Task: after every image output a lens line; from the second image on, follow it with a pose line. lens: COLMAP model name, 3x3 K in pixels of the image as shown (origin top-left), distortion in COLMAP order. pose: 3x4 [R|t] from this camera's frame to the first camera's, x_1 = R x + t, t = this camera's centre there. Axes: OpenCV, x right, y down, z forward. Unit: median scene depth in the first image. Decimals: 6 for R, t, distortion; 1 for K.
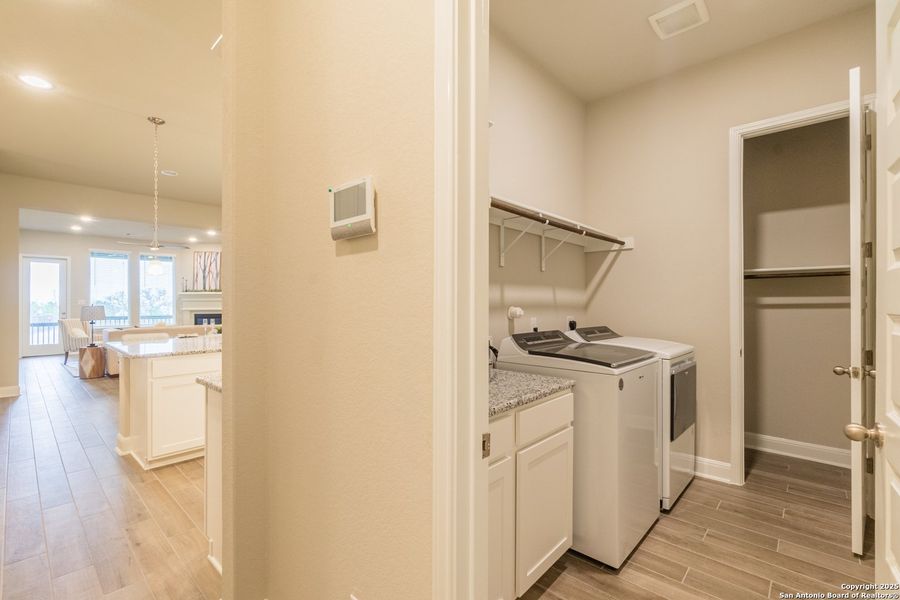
lens RADIAL K [[405.4, 0, 441.7], [0, 405.4, 299.6], [0, 0, 1]] dist [-0.000842, -0.000050]
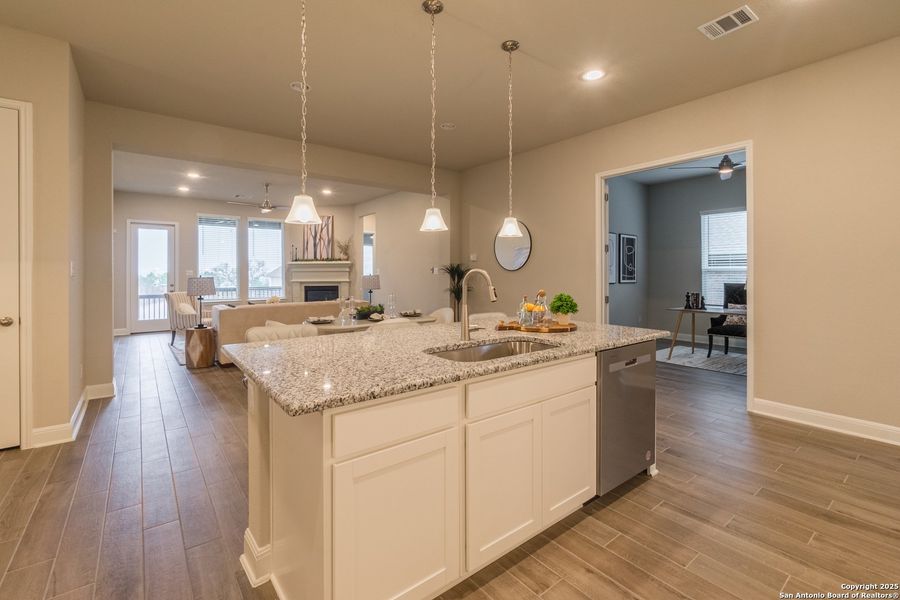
lens RADIAL K [[404.6, 0, 470.5], [0, 404.6, 271.9], [0, 0, 1]] dist [0.003808, -0.000279]
pose [[0.992219, -0.001301, -0.124495, -0.152480], [0.001784, 0.999991, 0.003773, 0.001849], [0.124489, -0.003966, 0.992213, 0.177978]]
